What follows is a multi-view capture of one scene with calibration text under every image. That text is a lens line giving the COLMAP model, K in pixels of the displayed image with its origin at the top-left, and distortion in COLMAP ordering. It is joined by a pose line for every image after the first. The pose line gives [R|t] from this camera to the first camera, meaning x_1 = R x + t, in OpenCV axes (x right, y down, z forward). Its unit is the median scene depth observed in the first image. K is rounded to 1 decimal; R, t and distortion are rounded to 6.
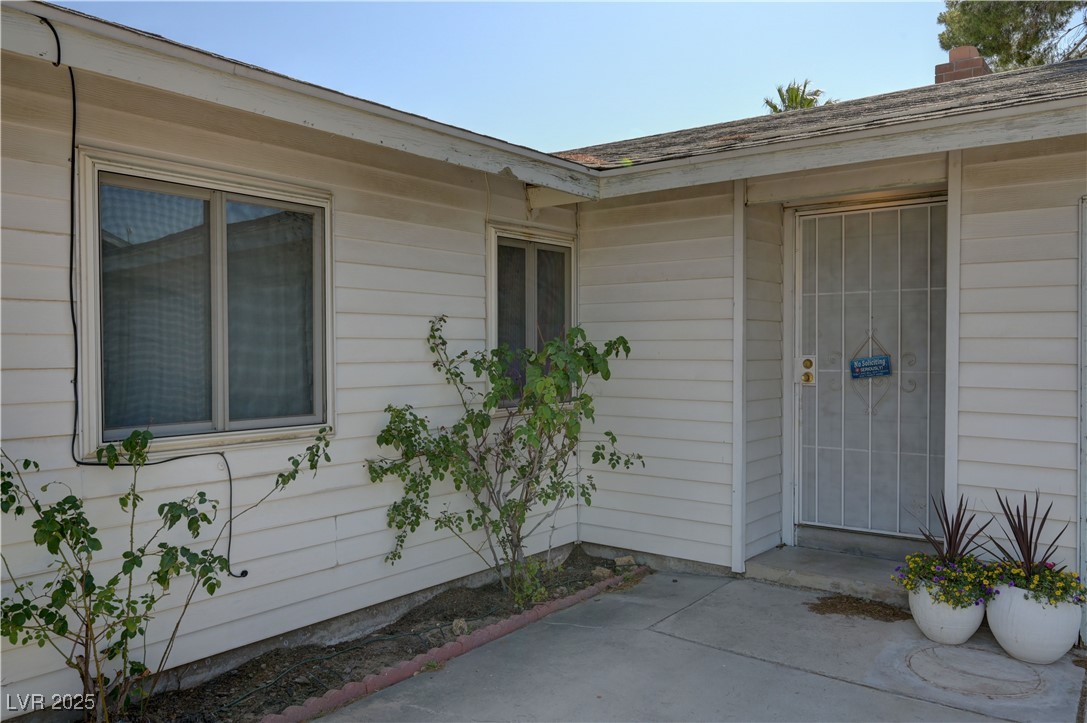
lens RADIAL K [[821.7, 0, 543.5], [0, 821.7, 361.5], [0, 0, 1]] dist [-0.000068, -0.000056]
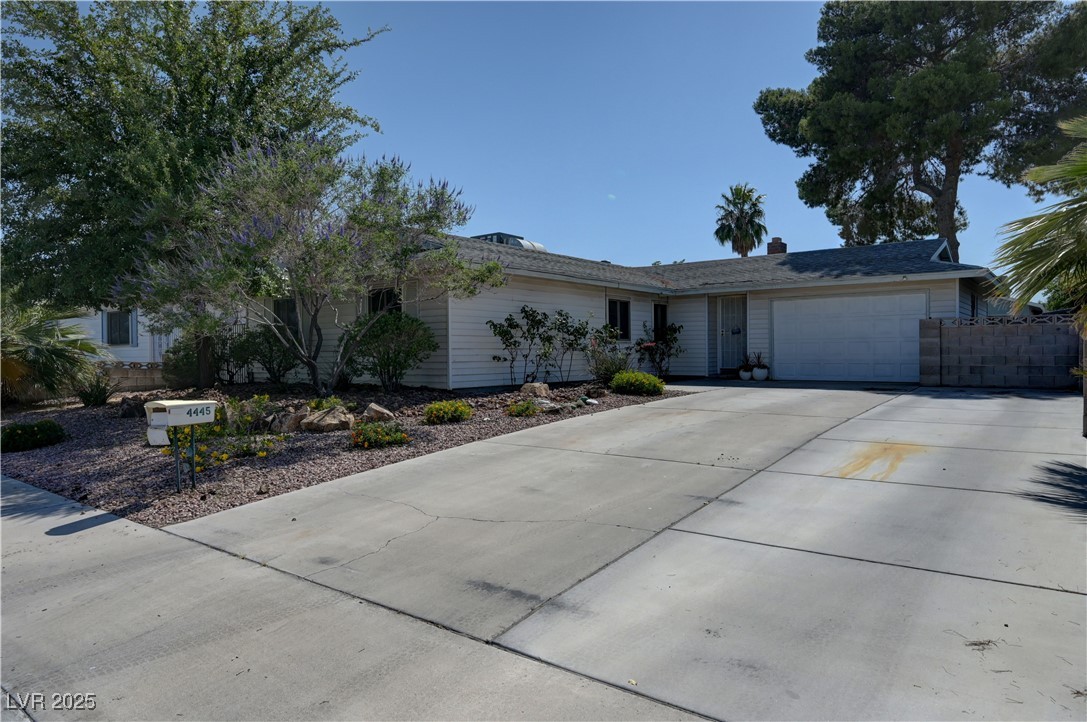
lens RADIAL K [[704.5, 0, 543.5], [0, 704.5, 361.0], [0, 0, 1]] dist [0.000432, 0.000046]
pose [[0.999958, -0.008467, 0.003399, -0.743611], [0.008499, 0.999918, -0.009558, 0.216685], [-0.003318, 0.009587, 0.999949, -3.162207]]
